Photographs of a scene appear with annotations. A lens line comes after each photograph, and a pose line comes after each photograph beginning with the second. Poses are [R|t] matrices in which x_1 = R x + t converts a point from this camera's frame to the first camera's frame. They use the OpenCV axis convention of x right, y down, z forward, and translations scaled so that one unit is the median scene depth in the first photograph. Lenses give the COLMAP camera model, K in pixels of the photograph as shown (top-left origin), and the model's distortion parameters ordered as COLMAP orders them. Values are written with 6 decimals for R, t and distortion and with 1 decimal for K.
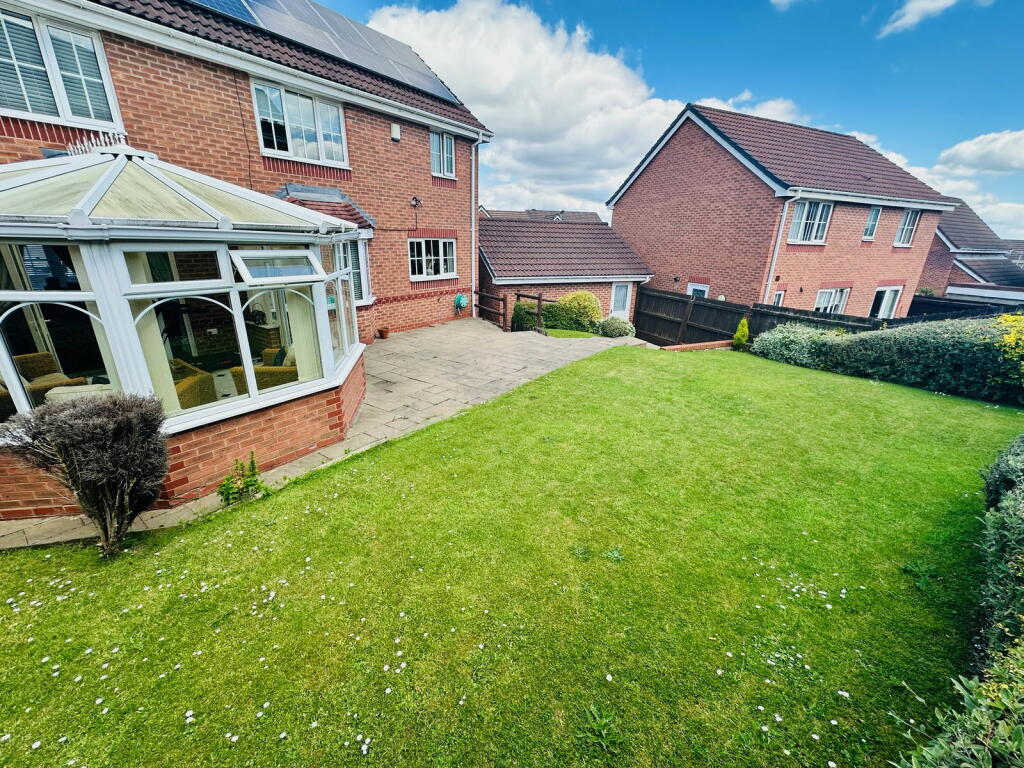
lens RADIAL K [[425.8, 0, 512.0], [0, 425.8, 384.0], [0, 0, 1]] dist [-0.000576, -0.000168]
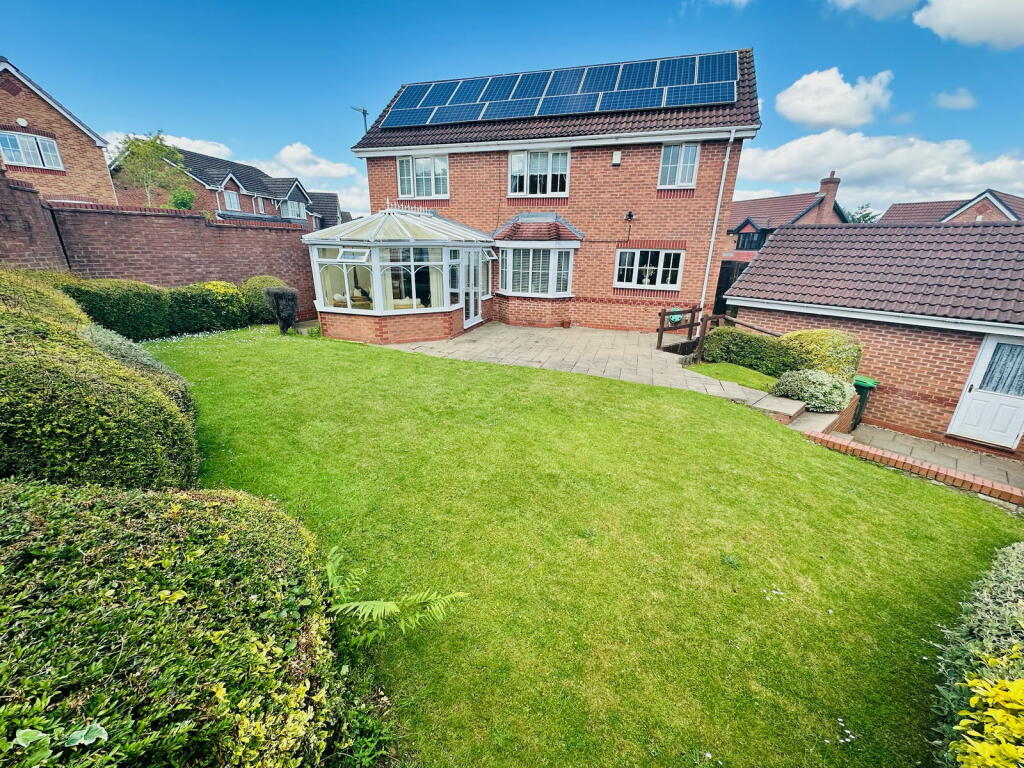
lens RADIAL K [[425.8, 0, 512.0], [0, 425.8, 384.0], [0, 0, 1]] dist [-0.000576, -0.000168]
pose [[0.278784, 0.286447, -0.916639, 0.786218], [-0.324193, 0.926522, 0.190936, -0.131772], [0.903979, 0.243938, 0.351164, 0.426949]]
